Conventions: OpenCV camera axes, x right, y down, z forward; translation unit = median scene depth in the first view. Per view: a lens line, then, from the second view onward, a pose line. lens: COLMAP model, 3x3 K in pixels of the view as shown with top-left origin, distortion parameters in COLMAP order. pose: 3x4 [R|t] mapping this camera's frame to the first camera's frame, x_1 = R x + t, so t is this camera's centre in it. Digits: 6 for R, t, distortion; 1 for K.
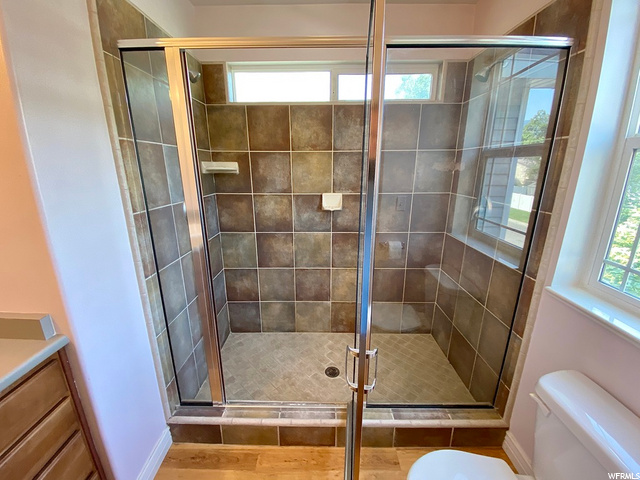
lens RADIAL K [[262.0, 0, 321.7], [0, 262.0, 241.9], [0, 0, 1]] dist [-0.028361, -0.004032]
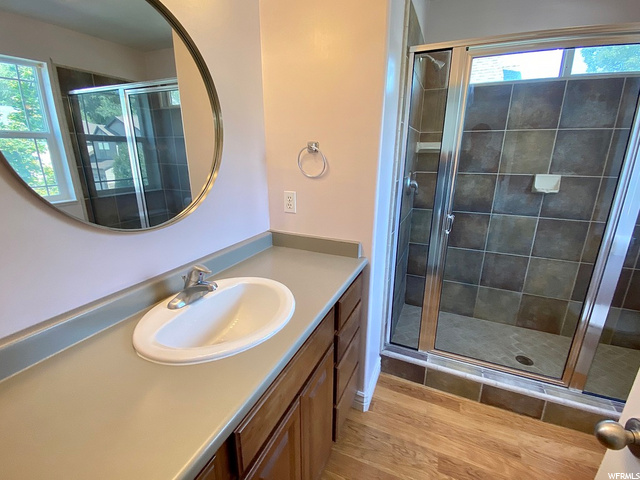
lens RADIAL K [[279.0, 0, 318.2], [0, 279.0, 237.0], [0, 0, 1]] dist [-0.053912, -0.000217]
pose [[0.877505, 0.120706, -0.464127, -0.196677], [-0.111866, 0.992628, 0.046654, 0.075722], [0.466337, 0.010981, 0.884539, -0.199723]]
